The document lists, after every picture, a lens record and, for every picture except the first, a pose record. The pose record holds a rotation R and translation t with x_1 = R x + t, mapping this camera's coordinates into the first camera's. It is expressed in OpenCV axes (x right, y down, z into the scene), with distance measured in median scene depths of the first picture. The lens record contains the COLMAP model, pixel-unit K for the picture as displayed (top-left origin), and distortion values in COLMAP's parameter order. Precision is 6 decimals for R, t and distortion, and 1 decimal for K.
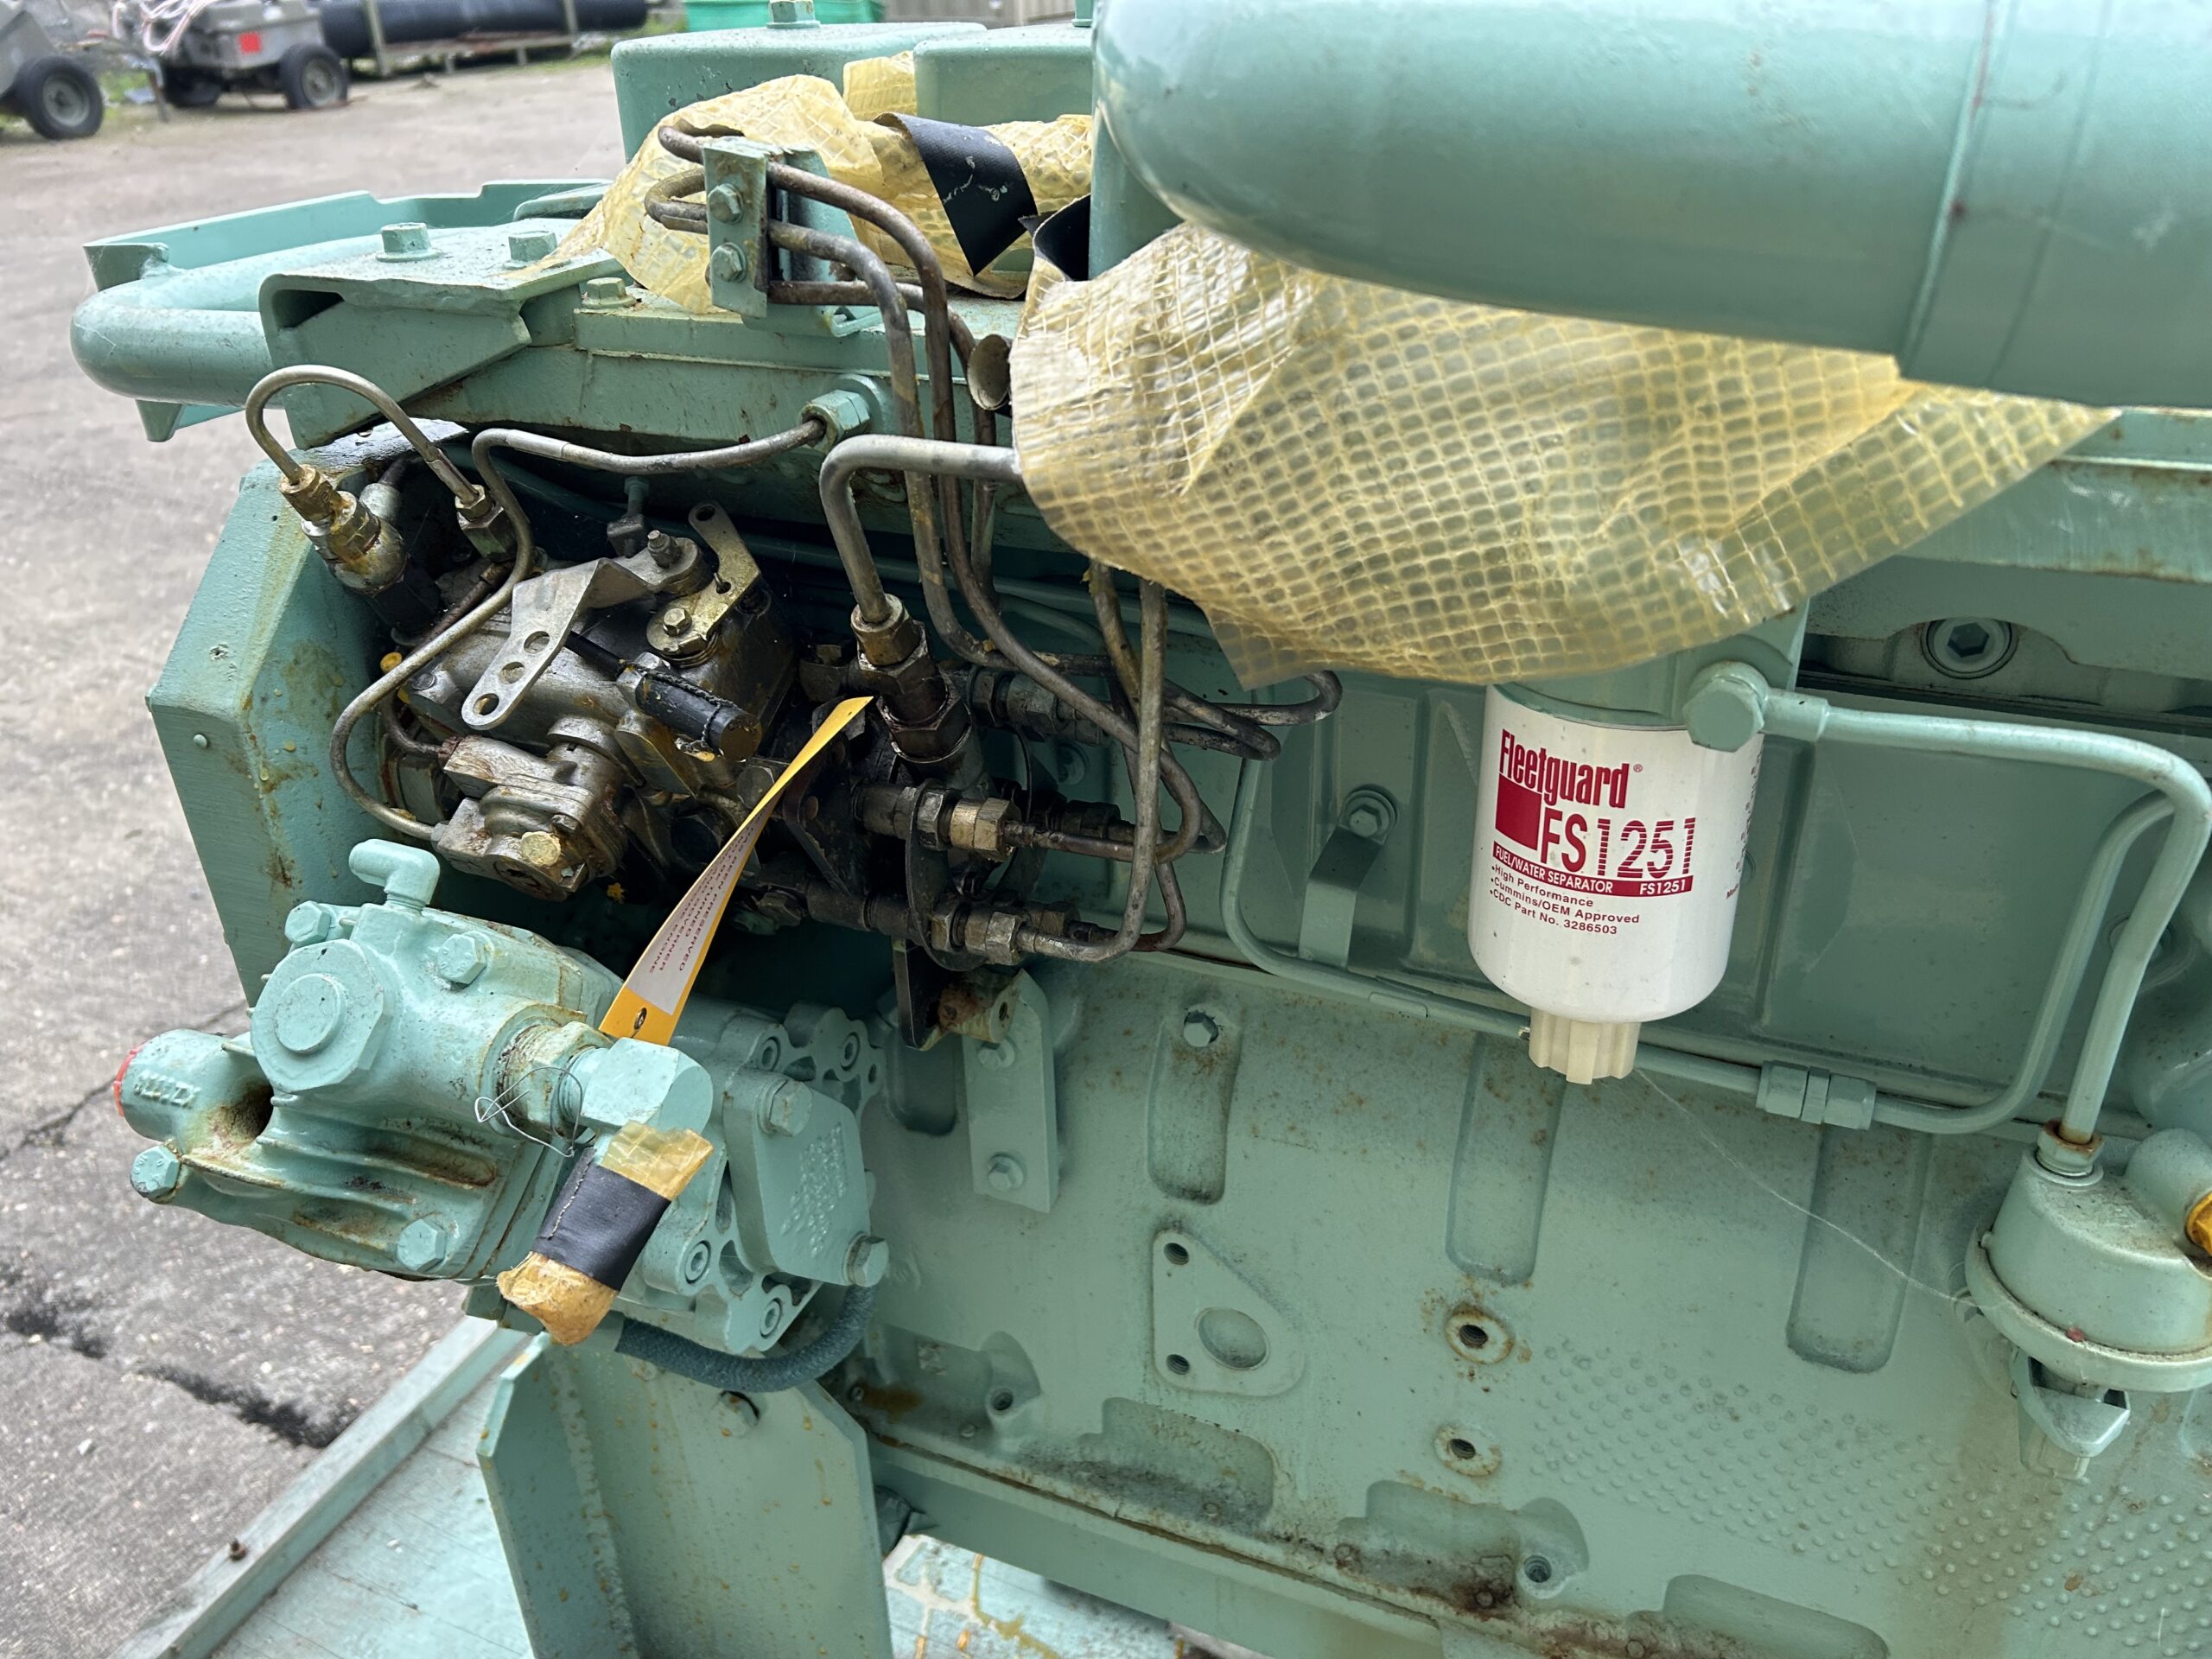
lens RADIAL K [[1684.7, 0, 1100.9], [0, 1684.7, 820.7], [0, 0, 1]] dist [0.055682, -0.056349]
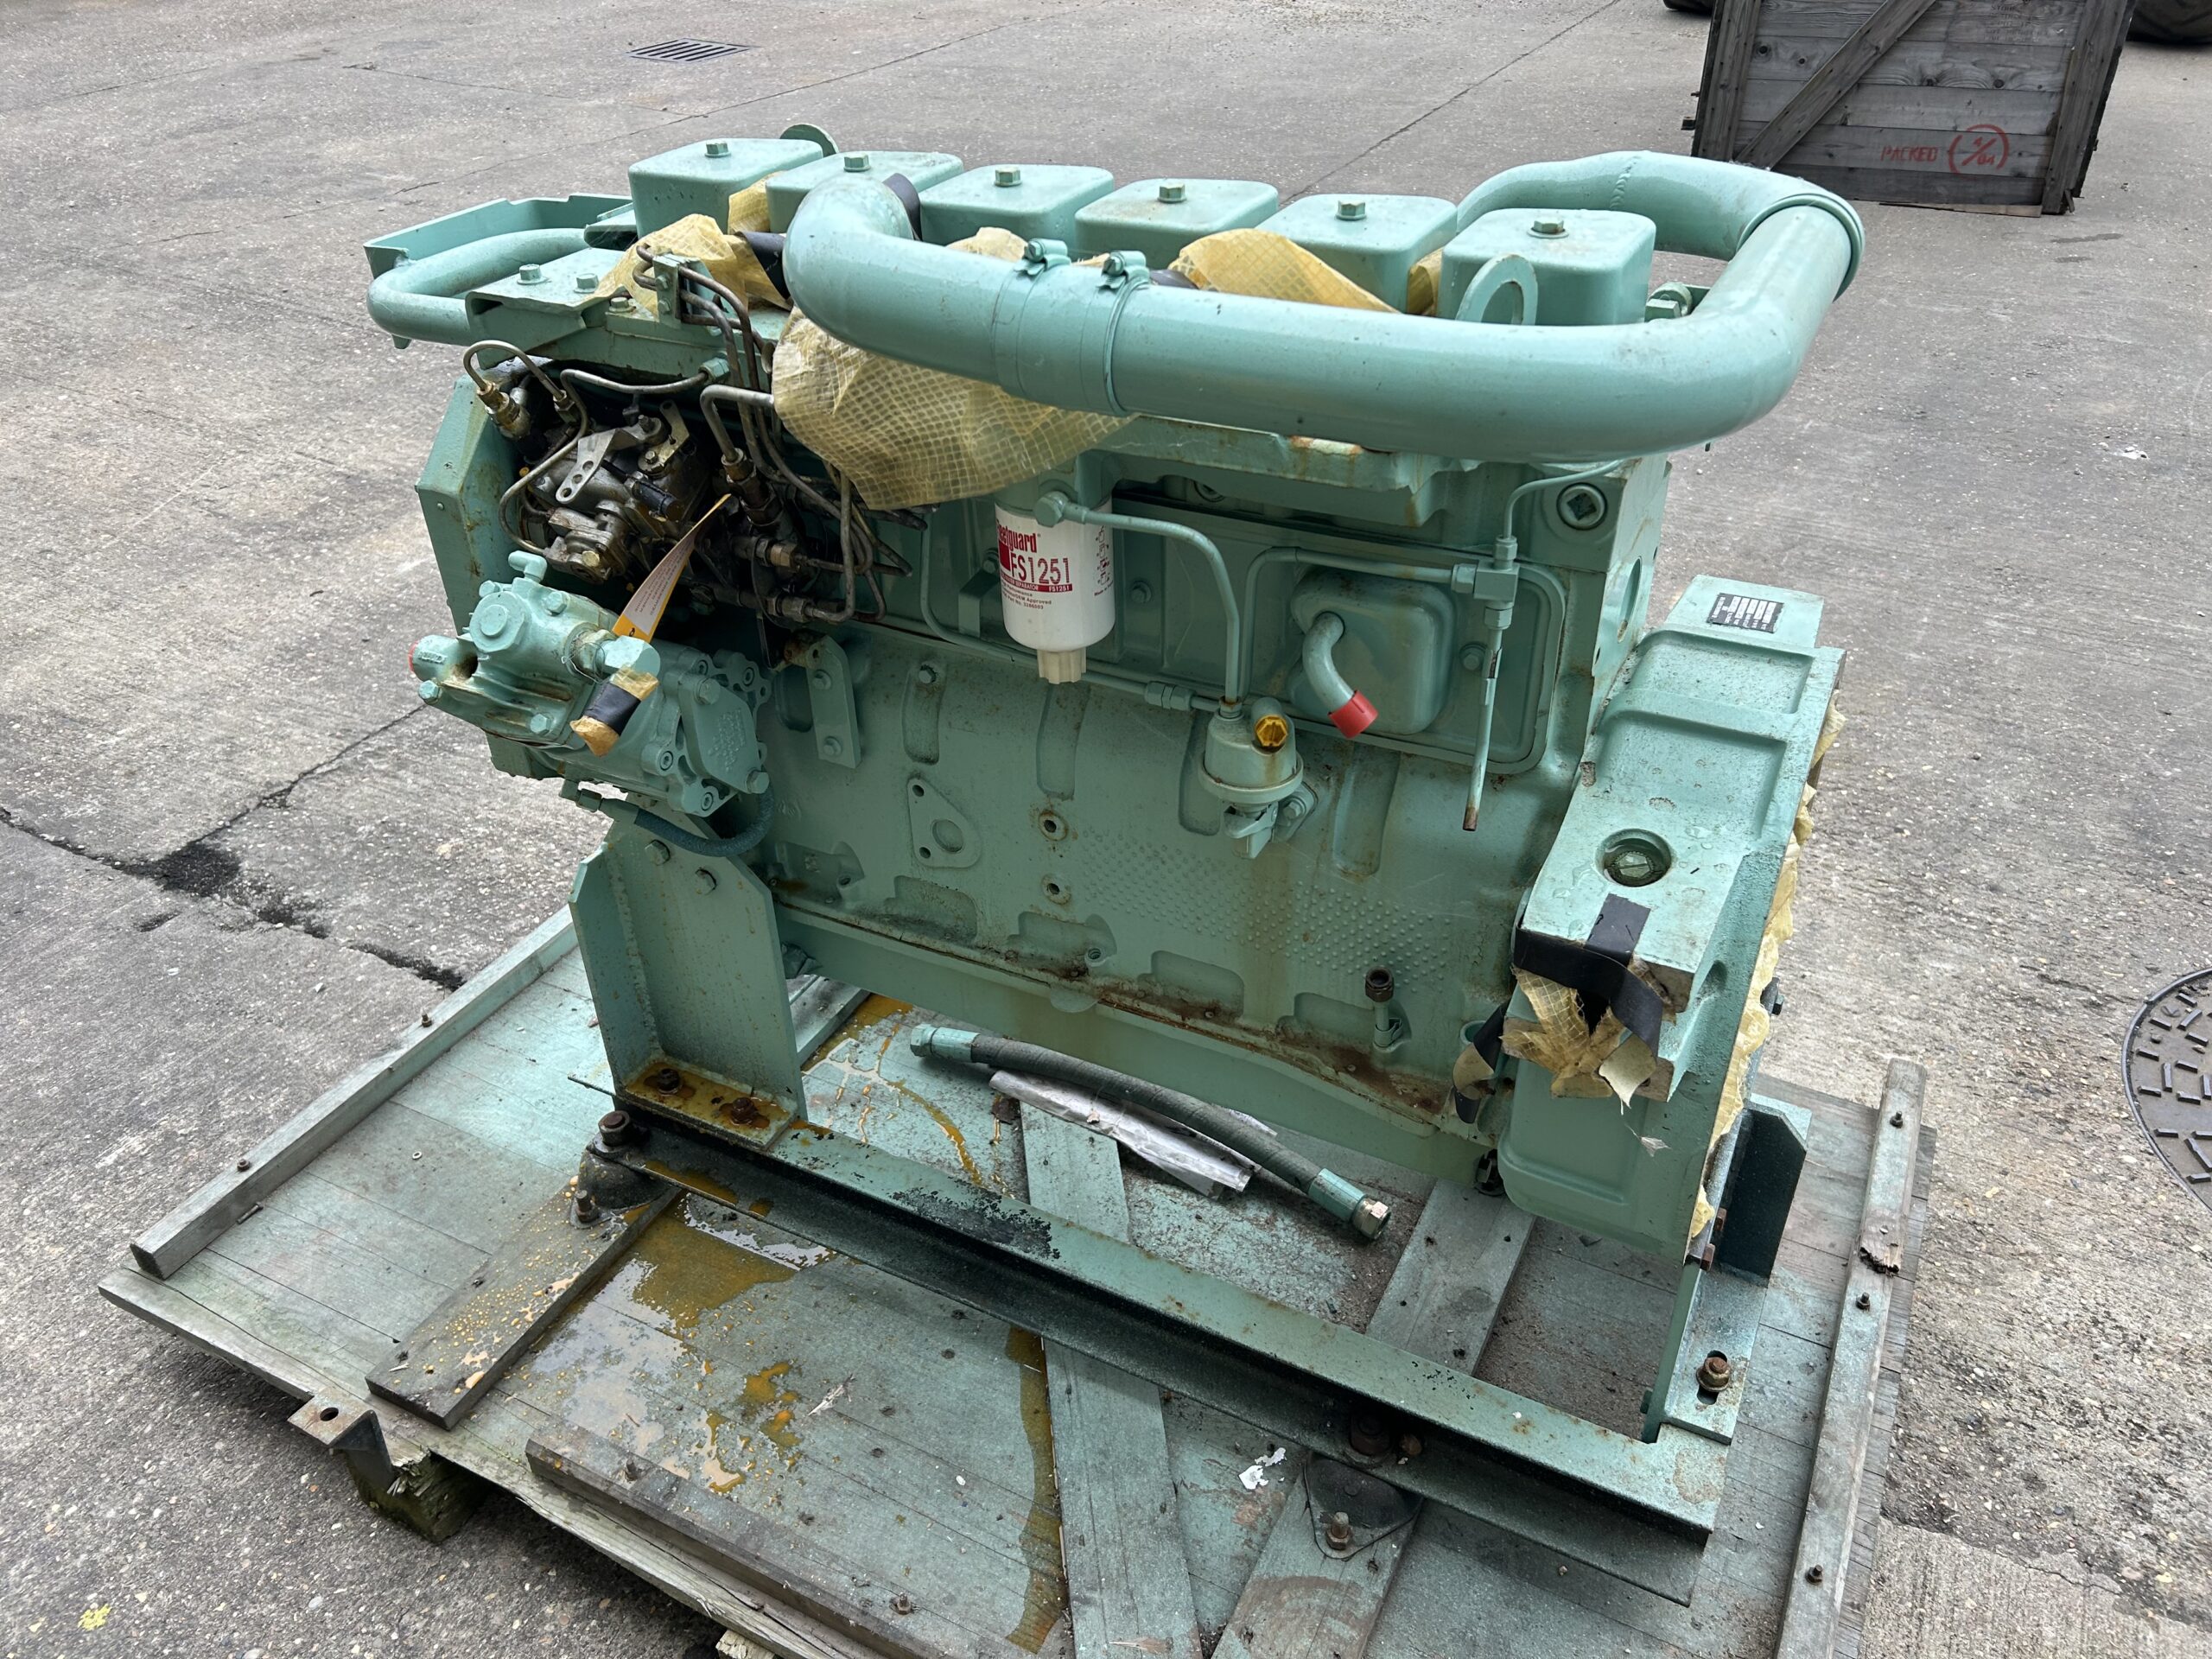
lens RADIAL K [[1684.7, 0, 1115.1], [0, 1684.7, 820.6], [0, 0, 1]] dist [0.055682, -0.056349]
pose [[0.998154, 0.039103, -0.046463, 0.438136], [-0.033998, 0.993786, 0.105992, 0.090340], [0.050319, -0.104217, 0.993281, -1.122619]]
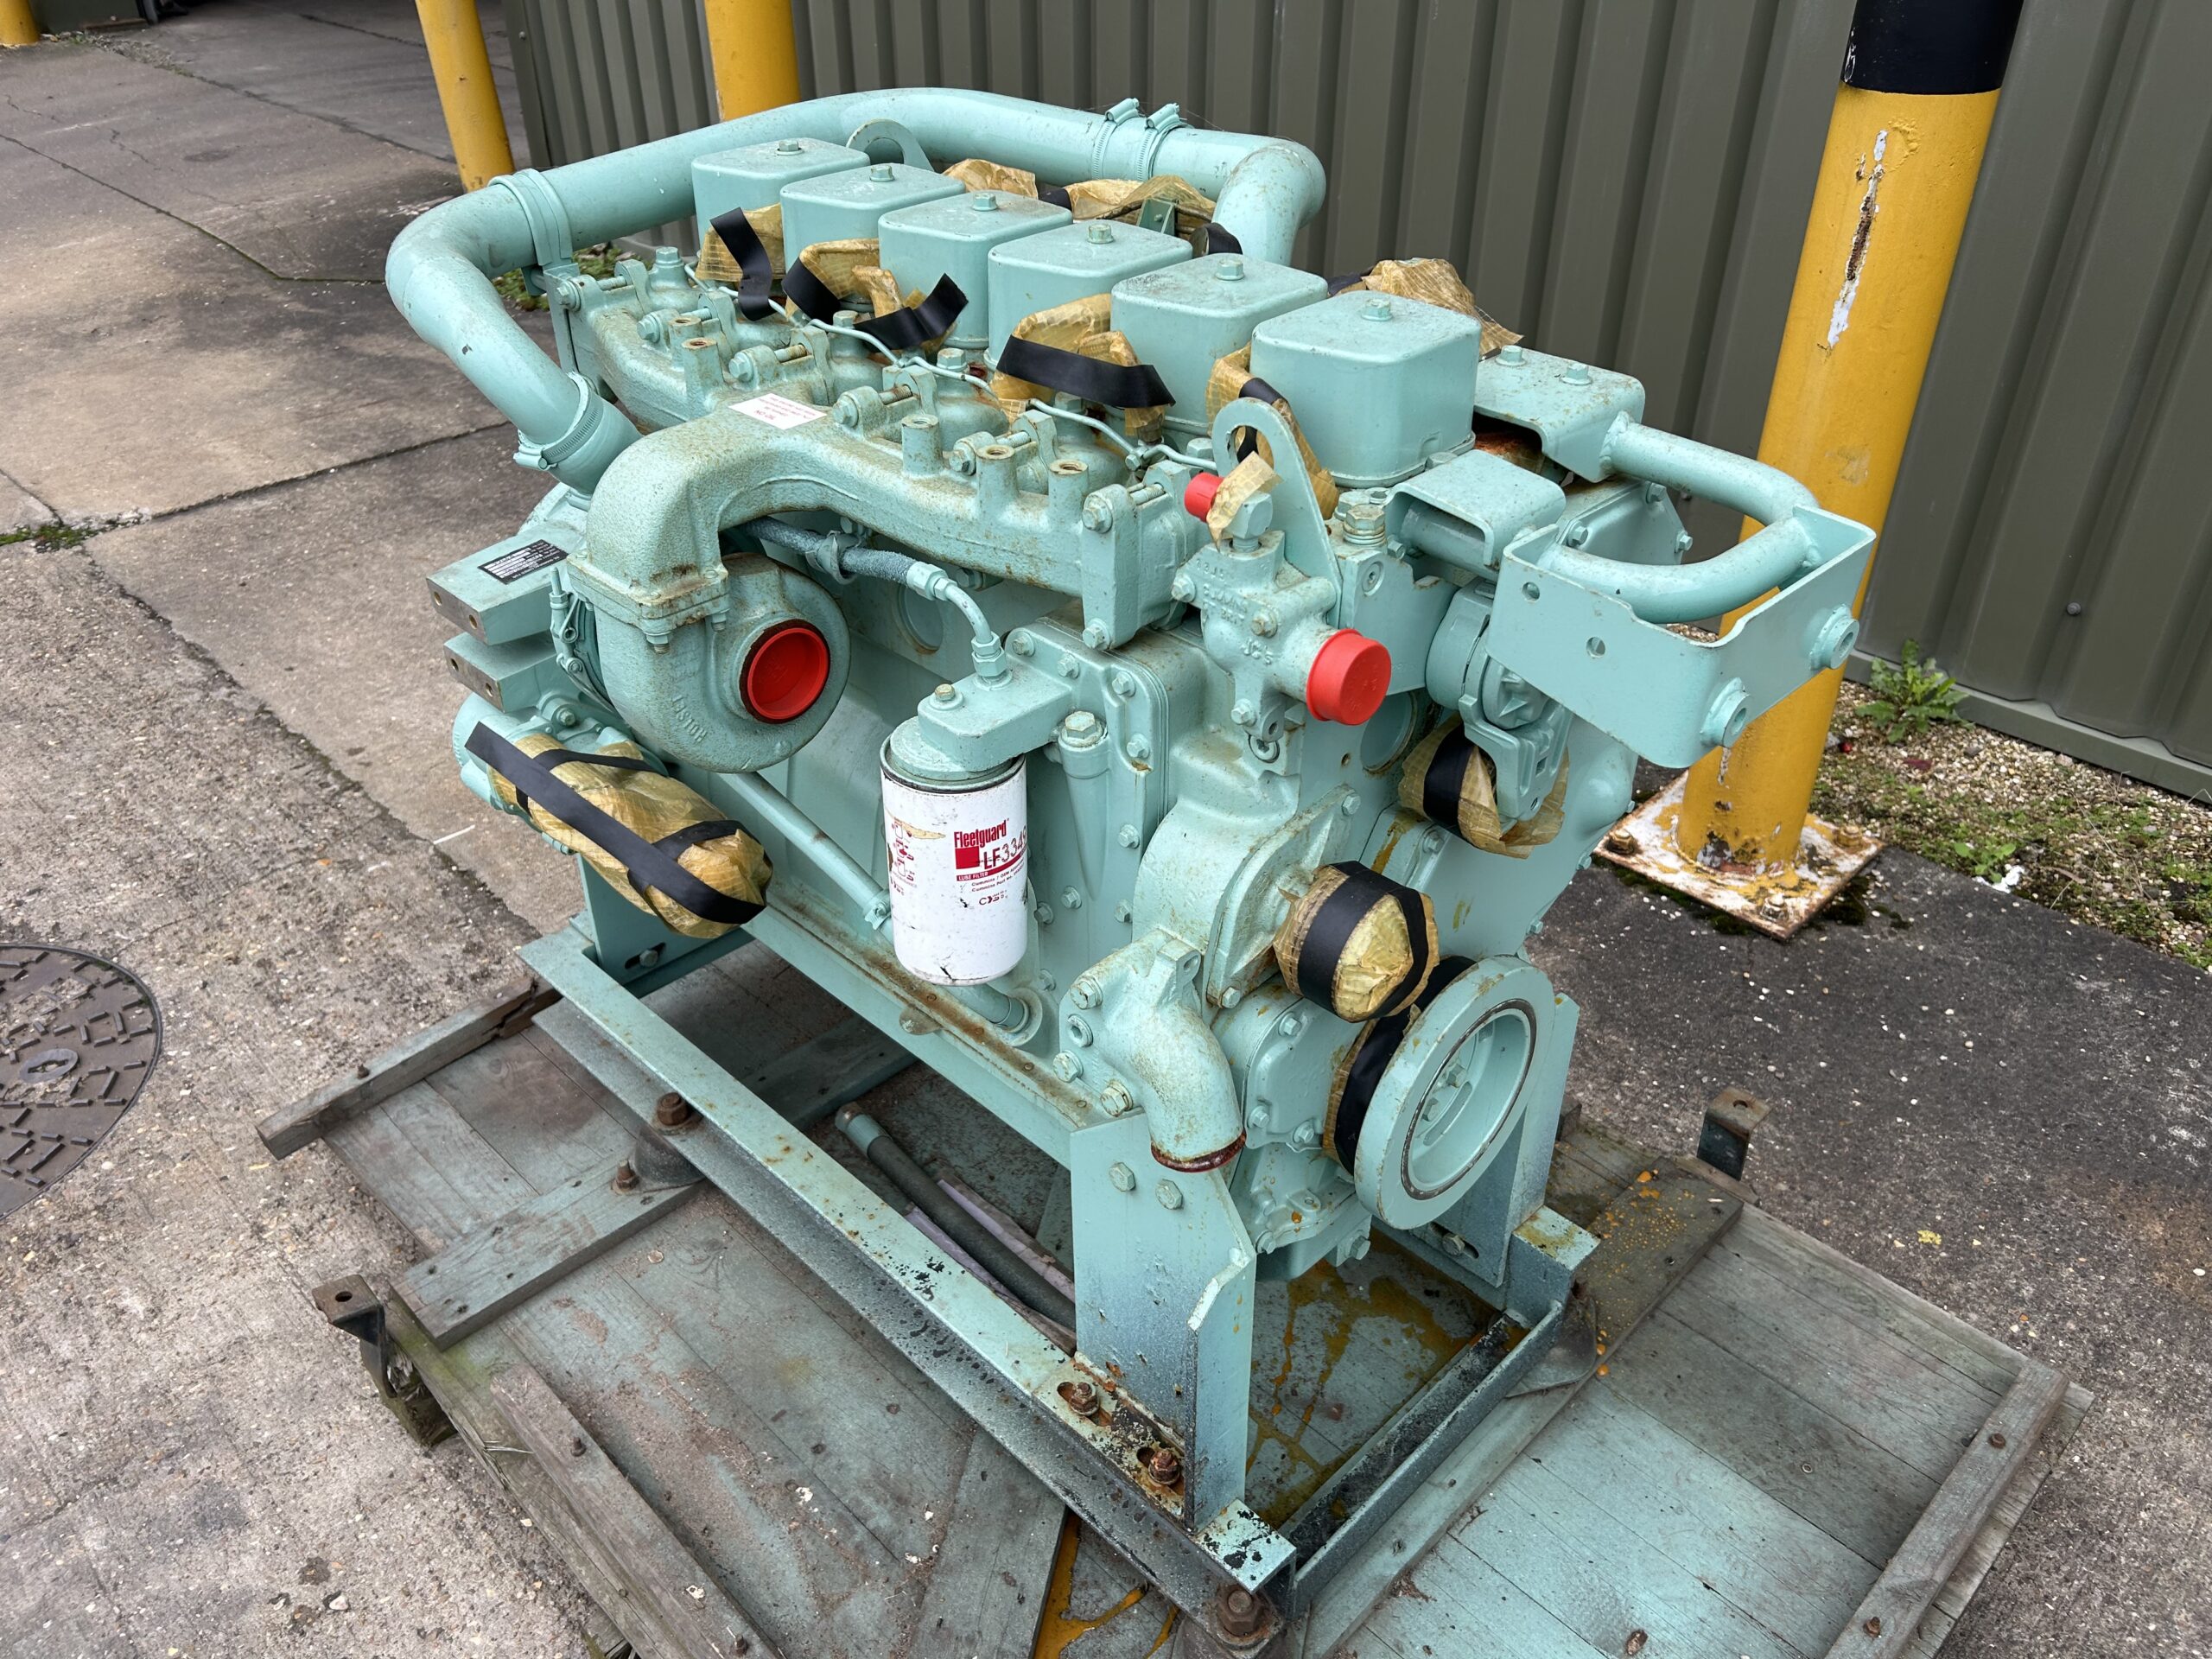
lens RADIAL K [[1684.7, 0, 1112.6], [0, 1684.7, 836.3], [0, 0, 1]] dist [0.055682, -0.056349]
pose [[-0.929870, -0.180964, 0.320304, -0.614187], [0.197208, 0.489801, 0.849237, -1.832074], [-0.310566, 0.852847, -0.419763, 2.407352]]
